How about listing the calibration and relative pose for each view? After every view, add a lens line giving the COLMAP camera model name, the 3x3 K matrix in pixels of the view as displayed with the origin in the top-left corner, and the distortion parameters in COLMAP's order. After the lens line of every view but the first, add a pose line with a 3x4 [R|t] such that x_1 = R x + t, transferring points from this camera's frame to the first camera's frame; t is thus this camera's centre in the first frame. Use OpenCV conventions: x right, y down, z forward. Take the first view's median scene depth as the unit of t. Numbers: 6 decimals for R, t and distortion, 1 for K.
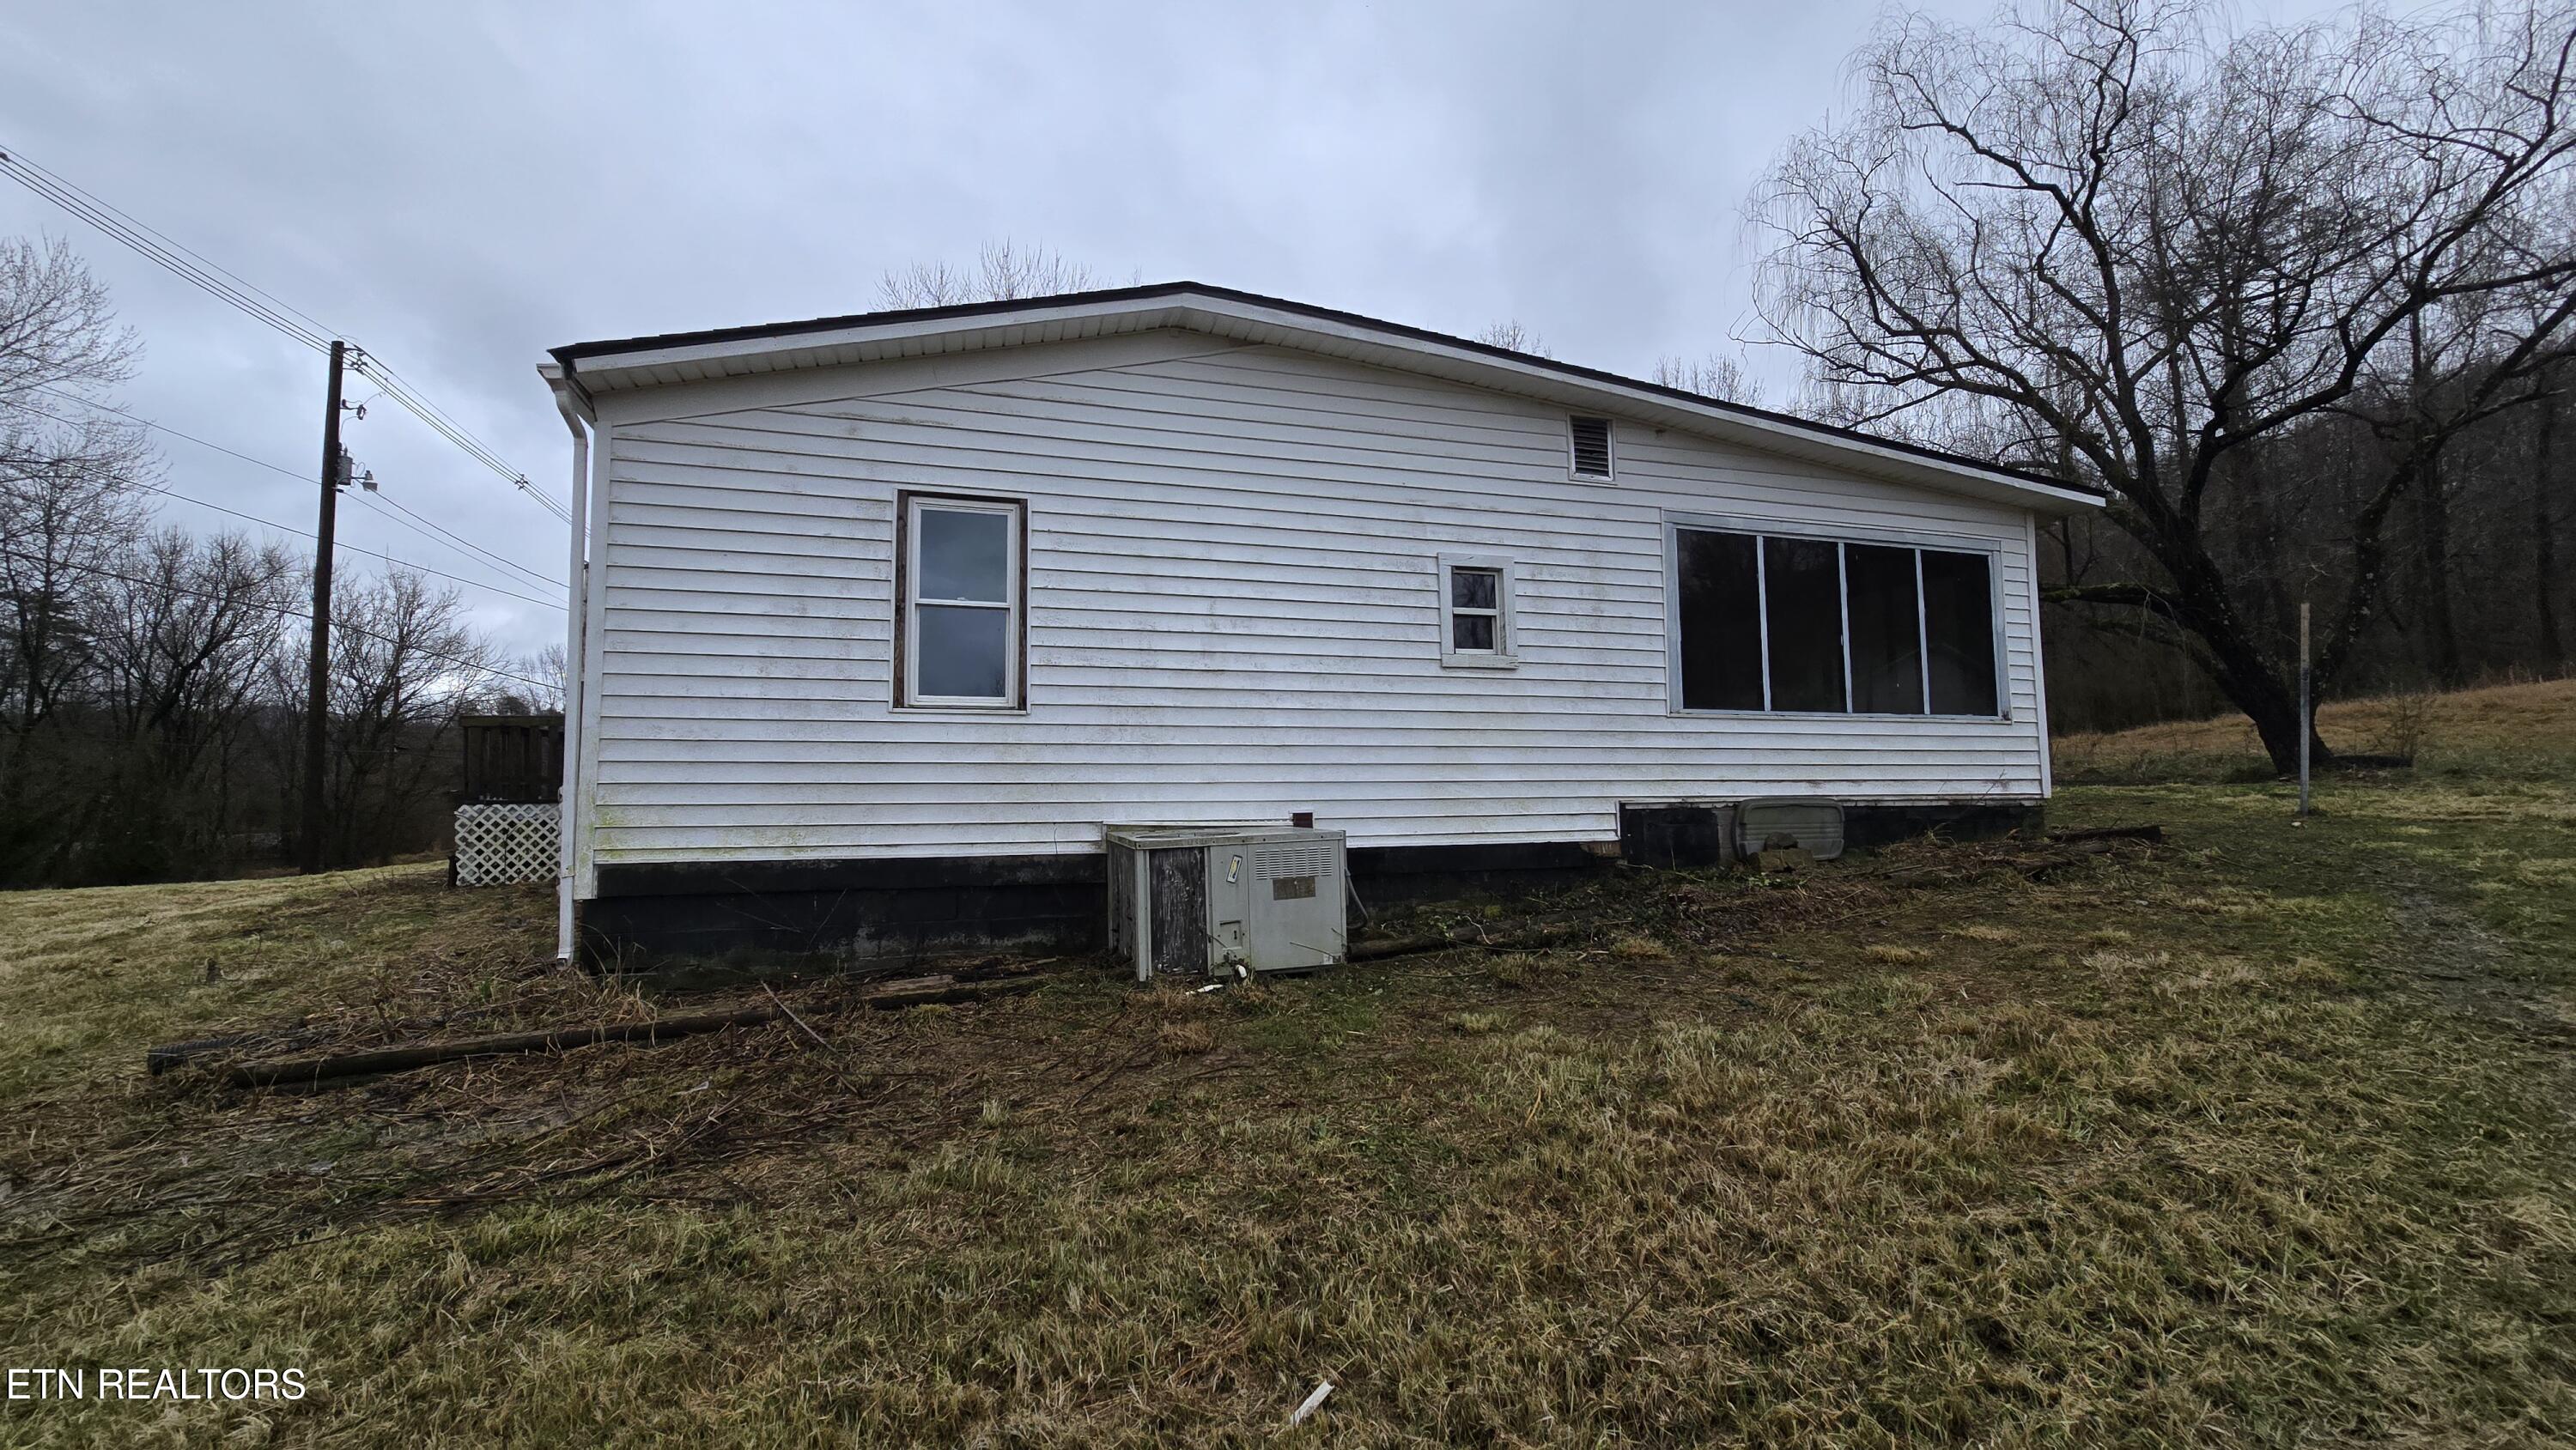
lens RADIAL K [[1032.3, 0, 1287.0], [0, 1032.3, 712.4], [0, 0, 1]] dist [-0.001097, -0.000030]
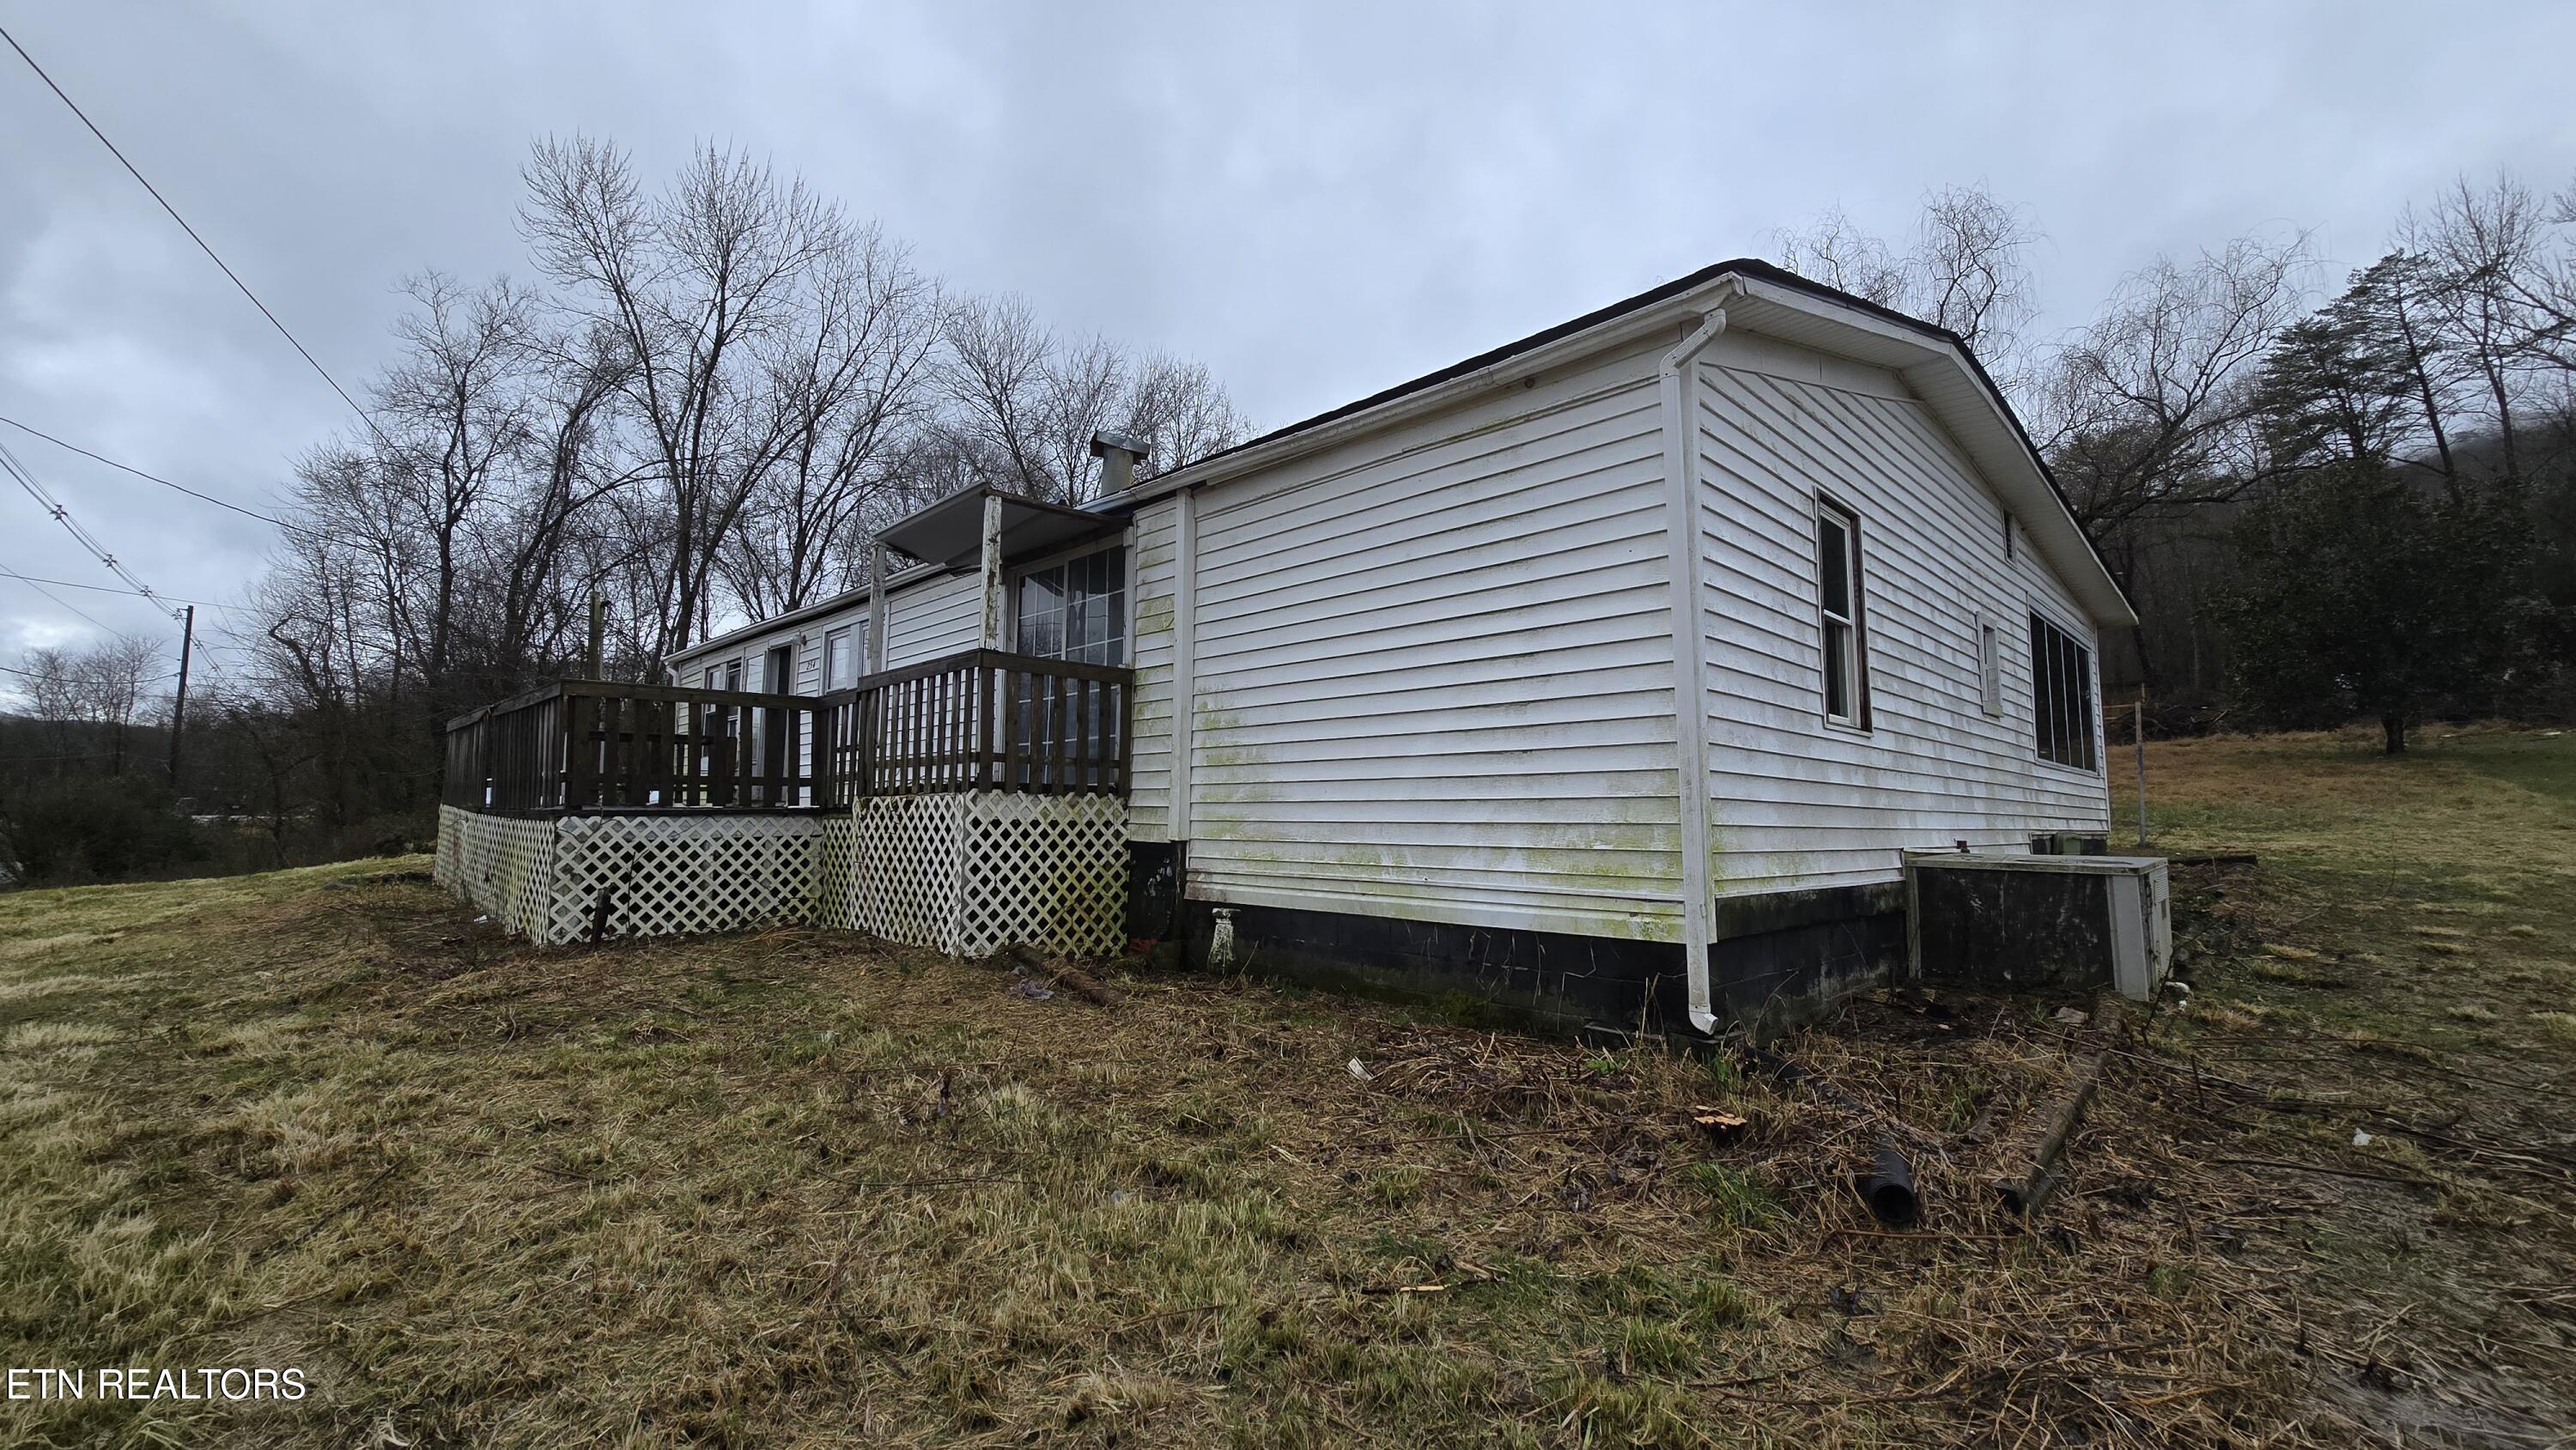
lens RADIAL K [[1032.3, 0, 1287.3], [0, 1032.3, 723.8], [0, 0, 1]] dist [-0.001097, -0.000030]
pose [[0.894006, 0.057816, 0.444309, -0.683773], [-0.051621, 0.998327, -0.026041, 0.024791], [-0.445071, 0.000345, 0.895495, 0.215992]]
